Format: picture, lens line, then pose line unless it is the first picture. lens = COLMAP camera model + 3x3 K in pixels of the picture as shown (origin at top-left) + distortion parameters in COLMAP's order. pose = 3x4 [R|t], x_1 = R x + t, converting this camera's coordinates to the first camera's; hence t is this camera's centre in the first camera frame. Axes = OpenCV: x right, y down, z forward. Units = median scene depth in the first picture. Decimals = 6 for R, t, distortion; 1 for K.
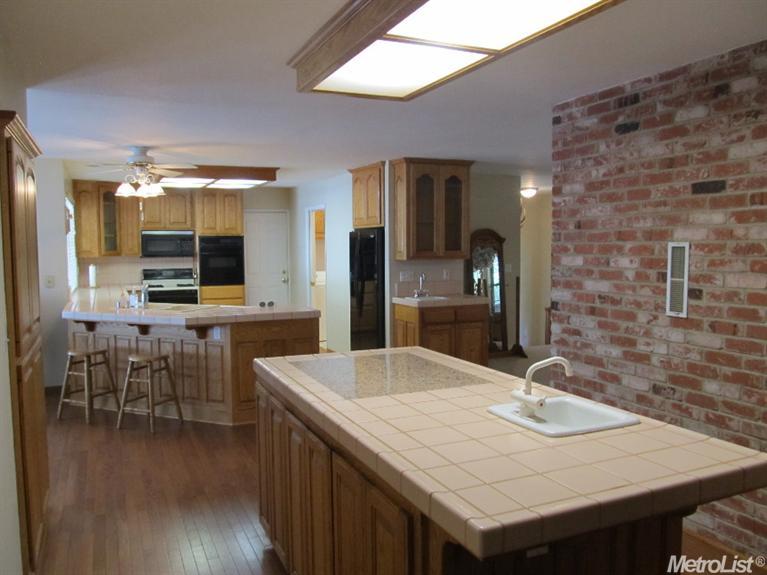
lens RADIAL K [[642.3, 0, 383.5], [0, 642.3, 287.5], [0, 0, 1]] dist [-0.044022, 0.013531]
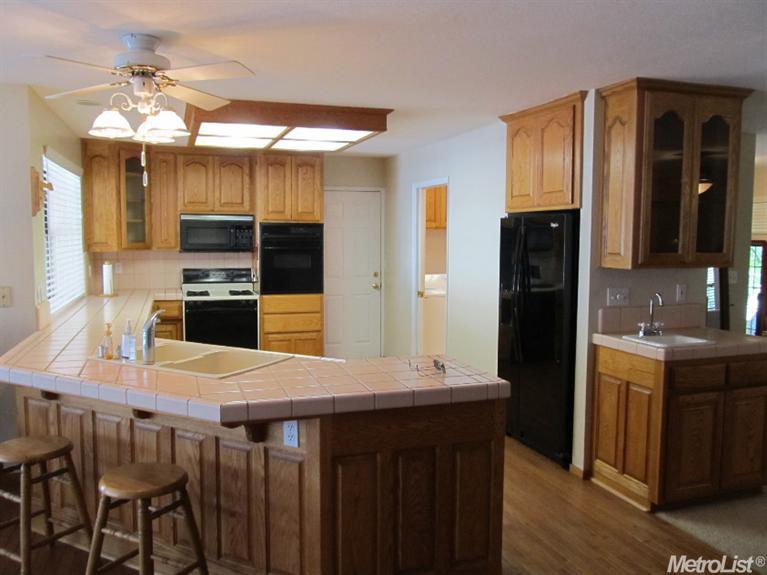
lens RADIAL K [[637.4, 0, 382.4], [0, 637.4, 274.9], [0, 0, 1]] dist [-0.011854, -0.001675]
pose [[0.995384, 0.017041, -0.094452, -0.107399], [-0.017505, 0.999838, -0.004083, -0.028068], [0.094367, 0.005718, 0.995521, 0.386068]]
